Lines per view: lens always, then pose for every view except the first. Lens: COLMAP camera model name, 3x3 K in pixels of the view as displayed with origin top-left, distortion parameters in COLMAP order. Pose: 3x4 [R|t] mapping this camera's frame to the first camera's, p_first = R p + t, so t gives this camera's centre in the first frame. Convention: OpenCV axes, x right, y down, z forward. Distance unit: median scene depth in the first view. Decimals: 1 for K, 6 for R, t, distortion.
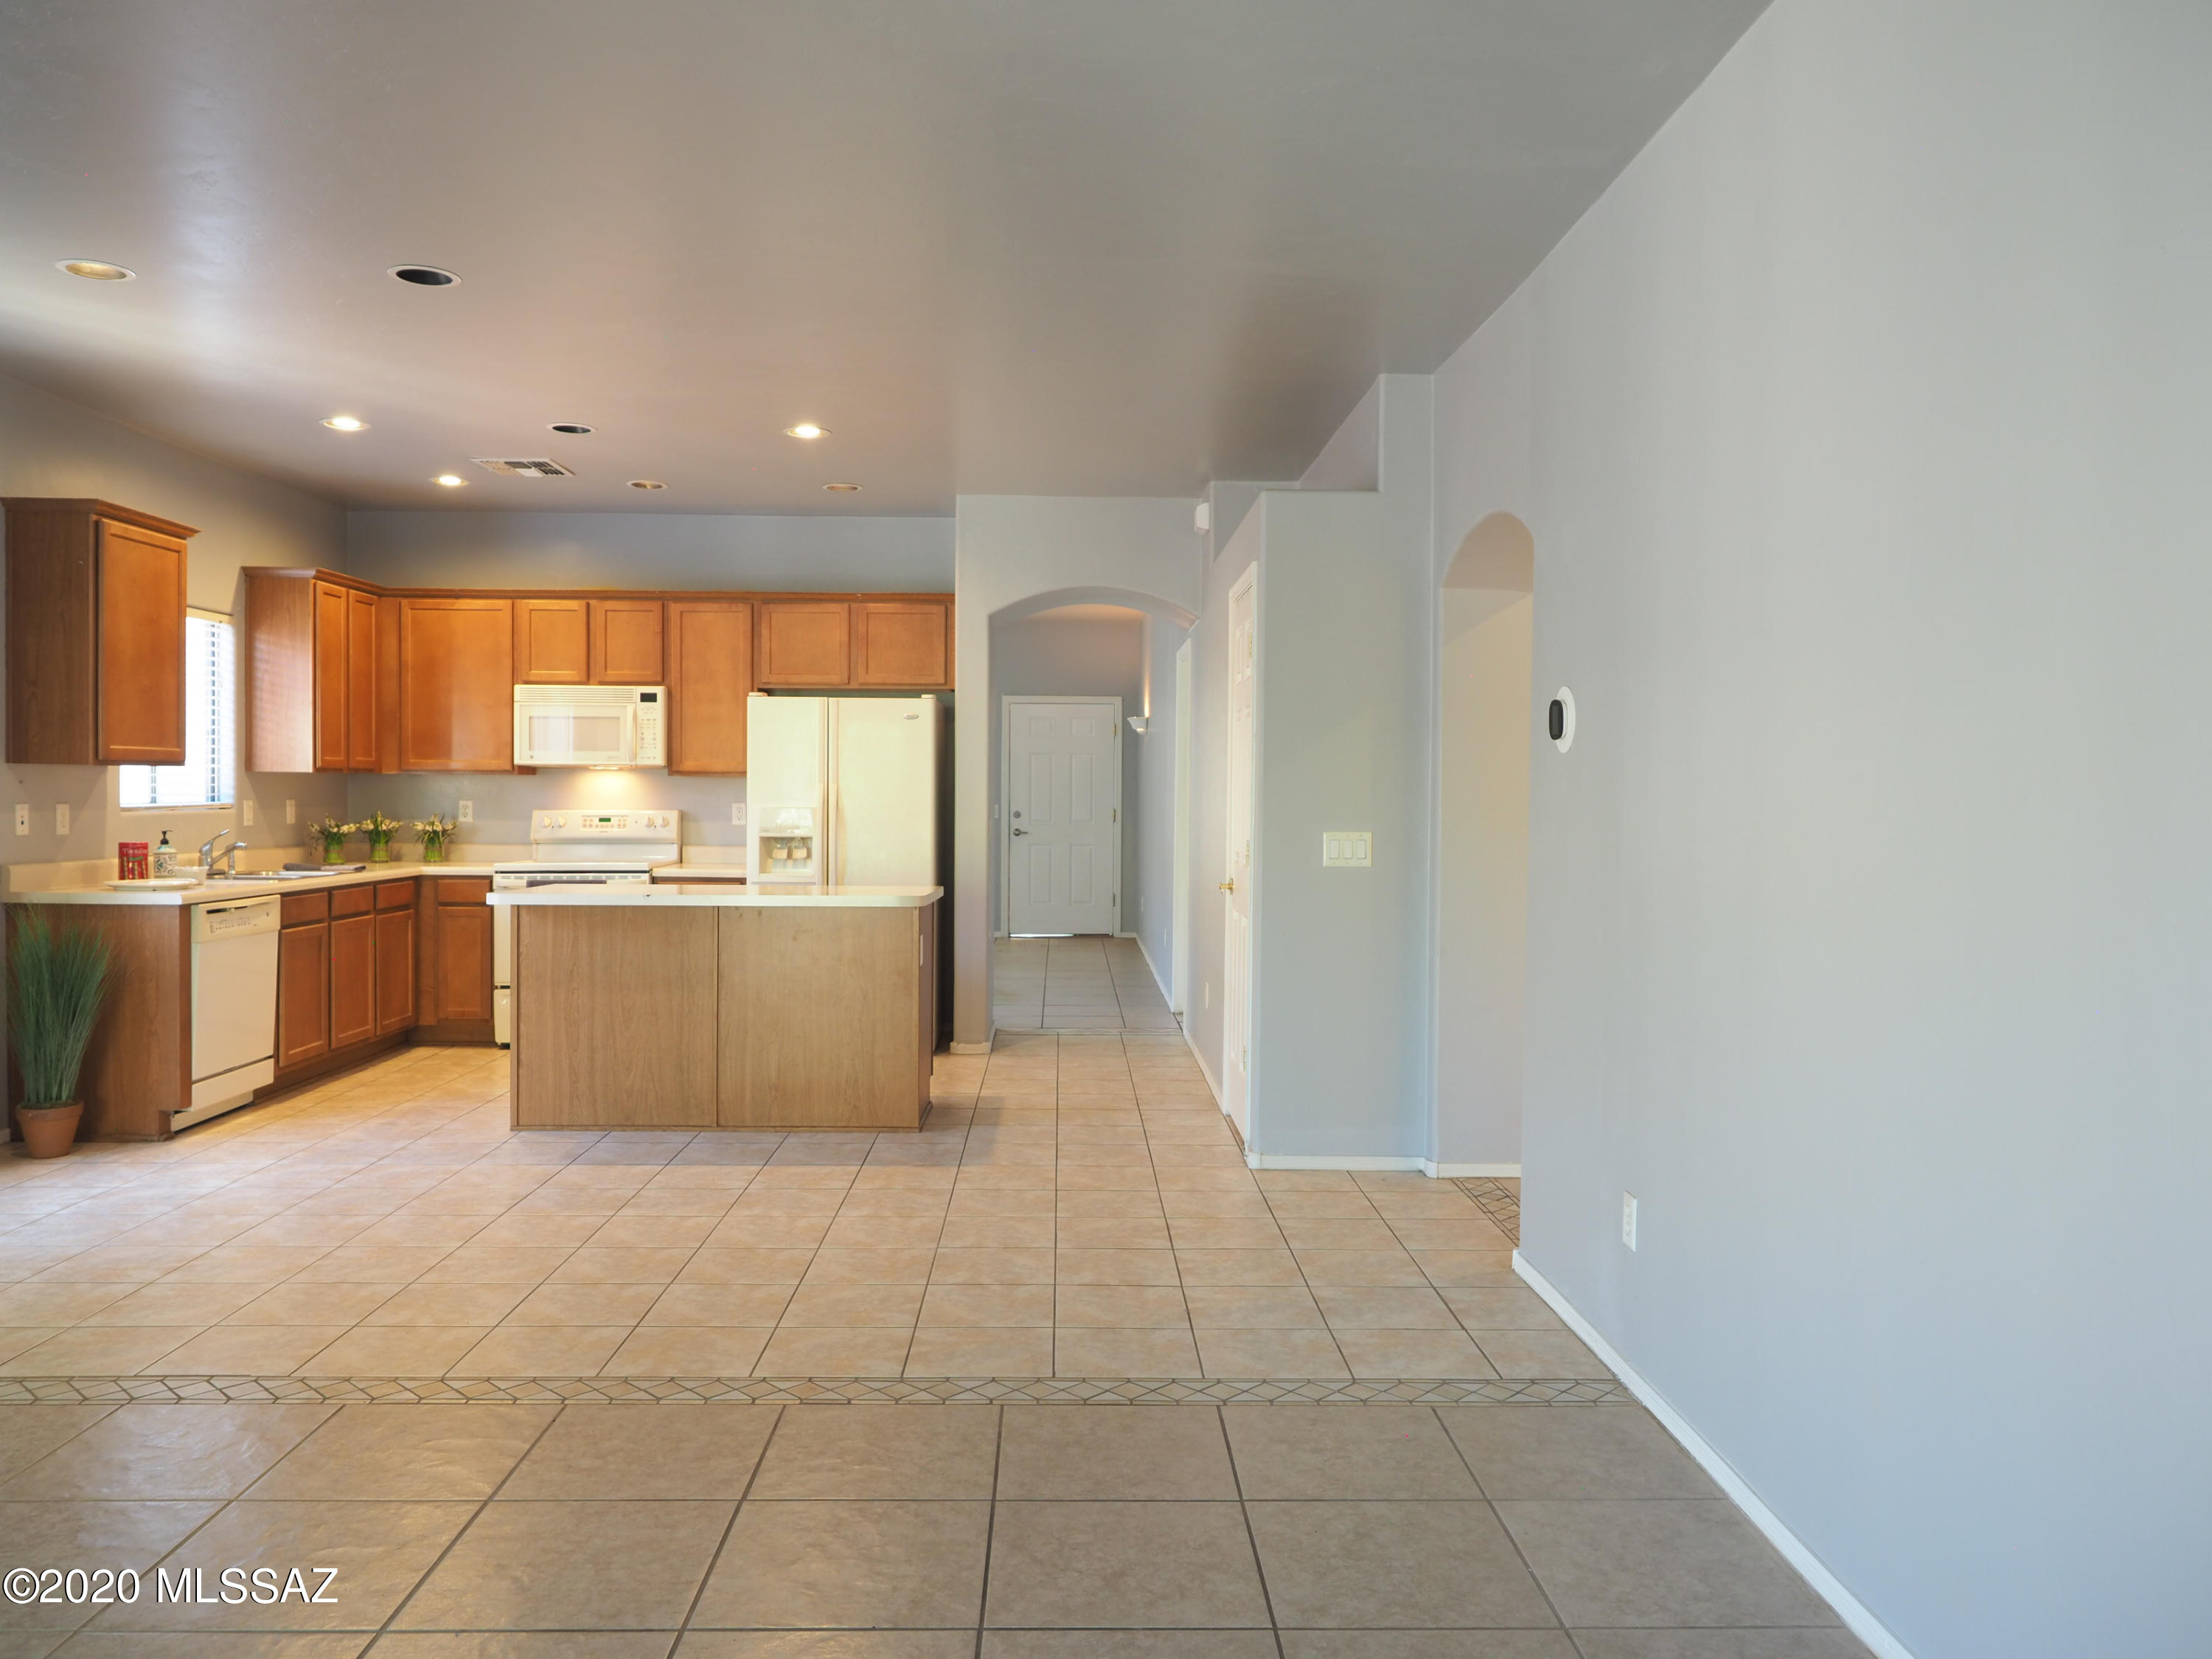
lens RADIAL K [[1597.4, 0, 1117.4], [0, 1597.4, 828.4], [0, 0, 1]] dist [-0.009313, -0.001807]
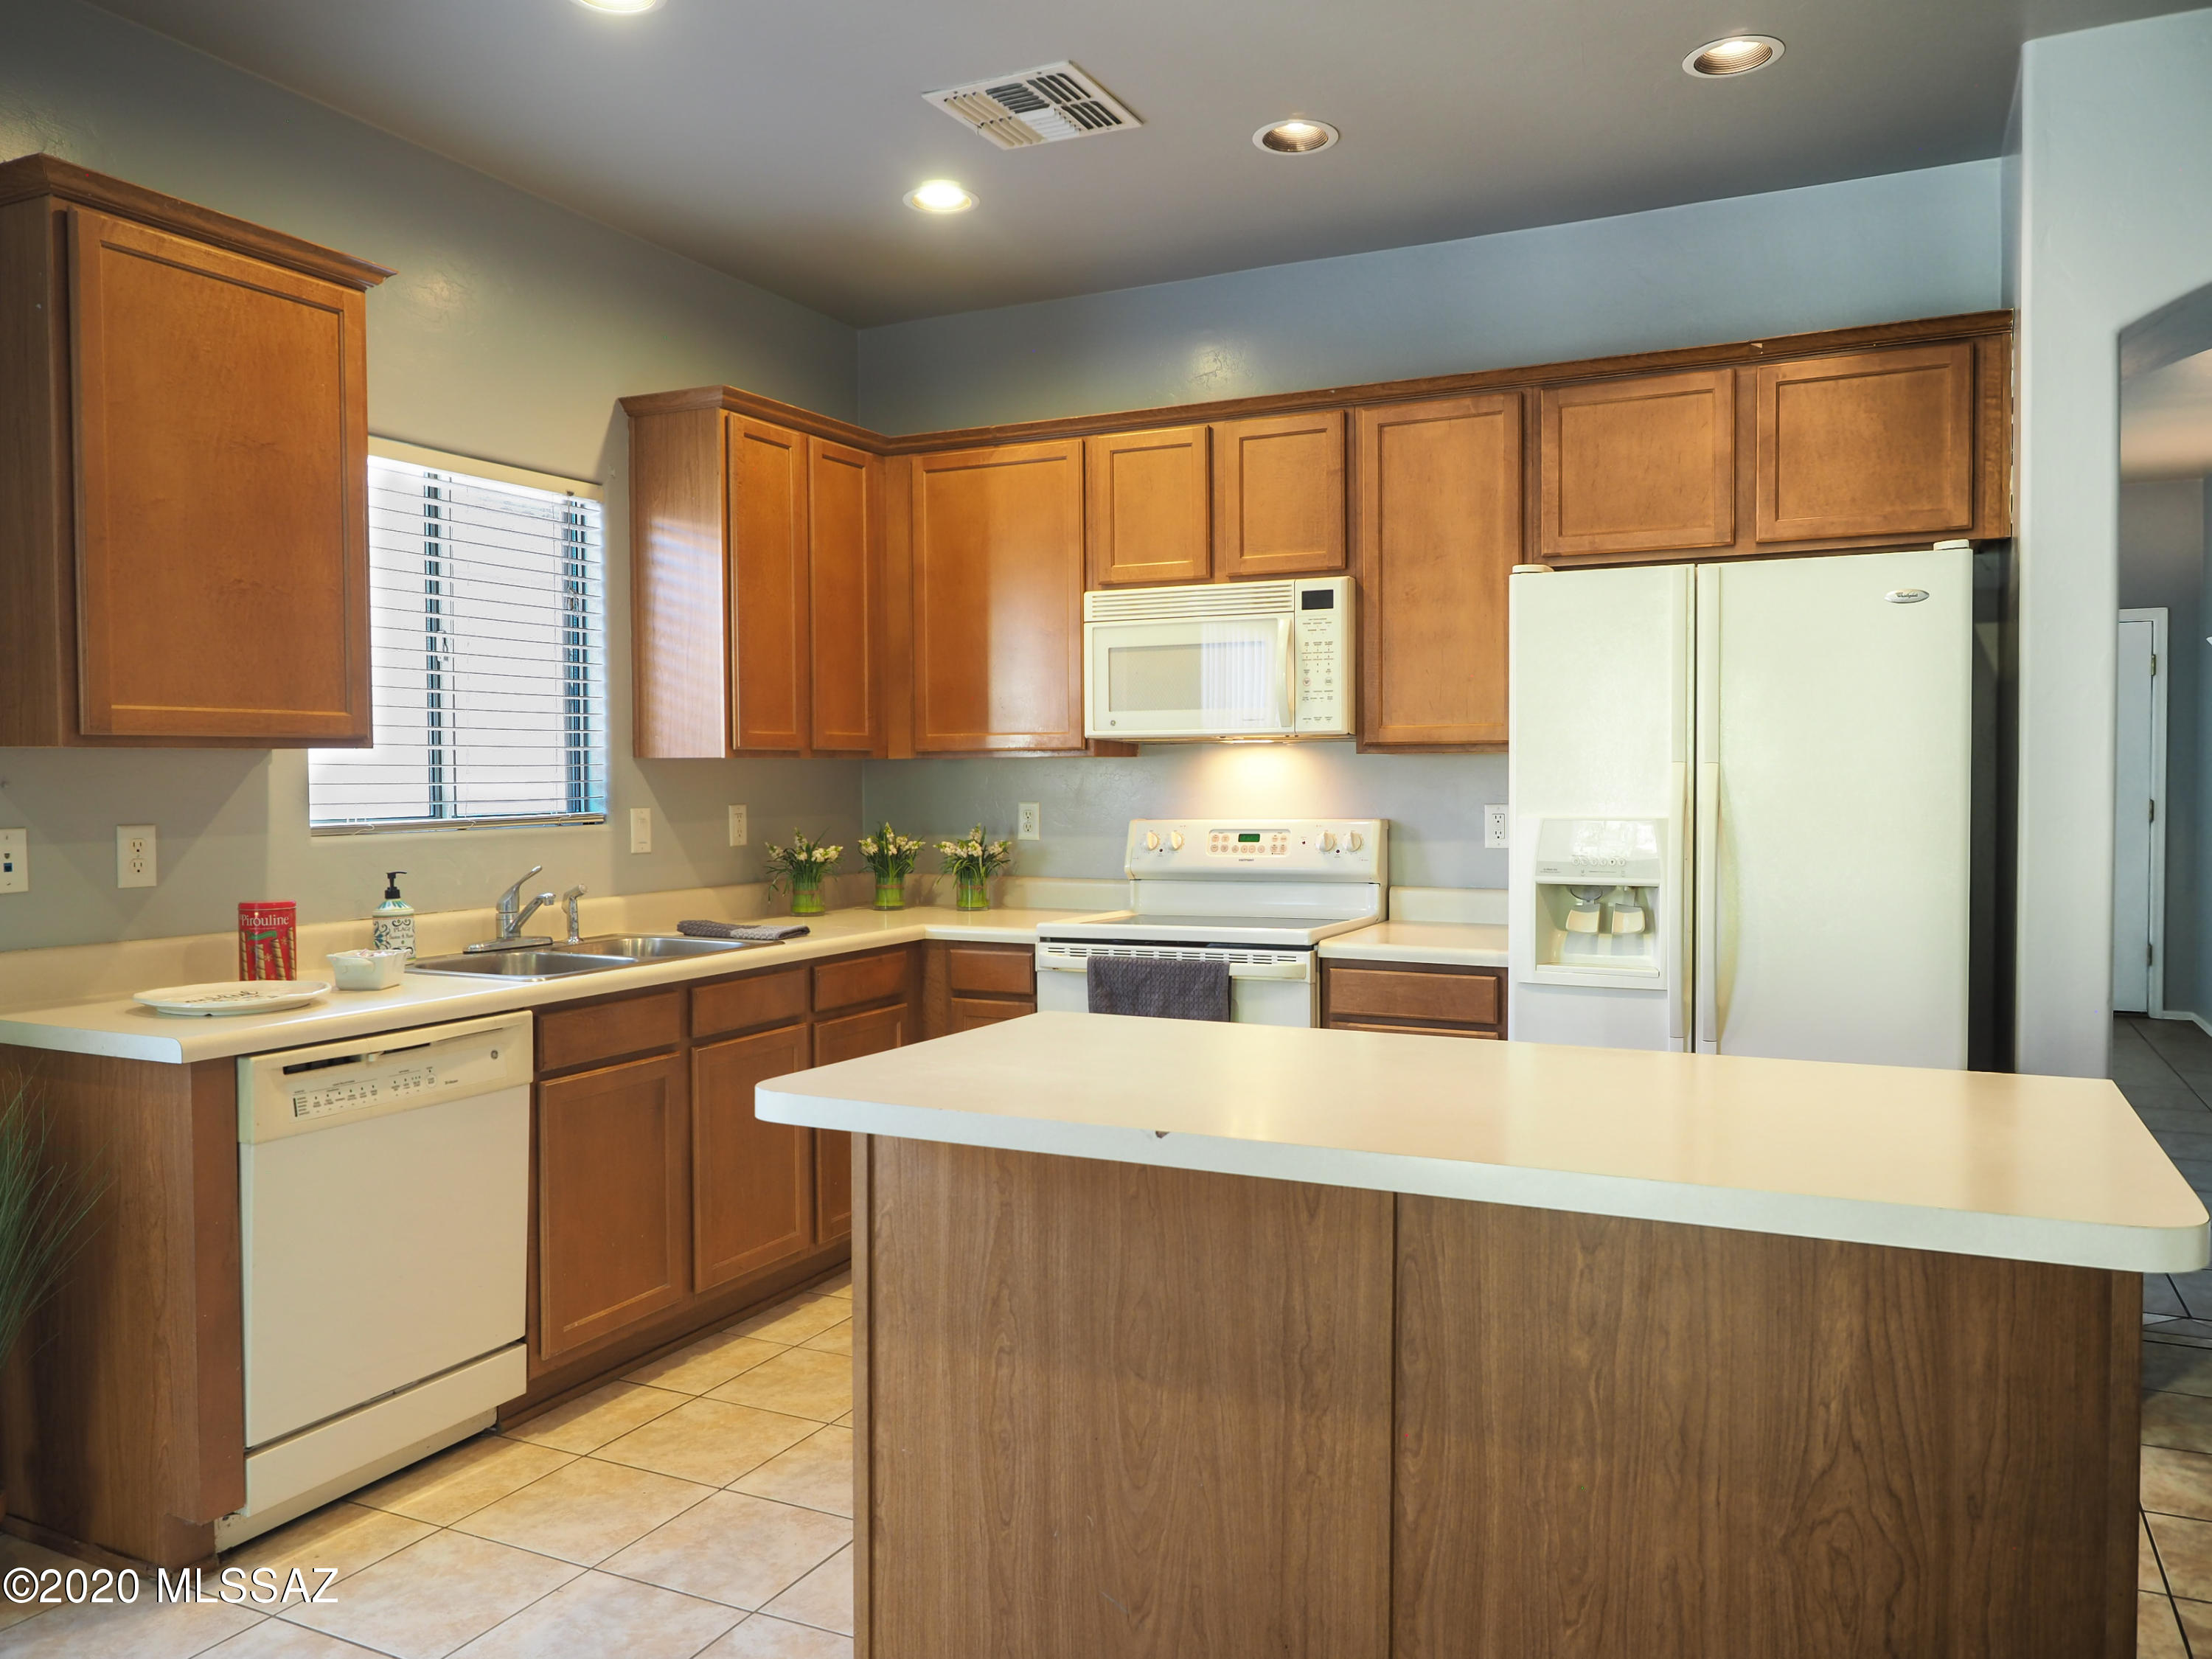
lens RADIAL K [[1597.4, 0, 1119.3], [0, 1597.4, 823.6], [0, 0, 1]] dist [-0.009313, -0.001807]
pose [[0.885483, 0.001794, -0.464668, -0.118702], [0.001738, 0.999973, 0.007174, -0.015181], [0.464668, -0.007160, 0.885456, 0.544672]]
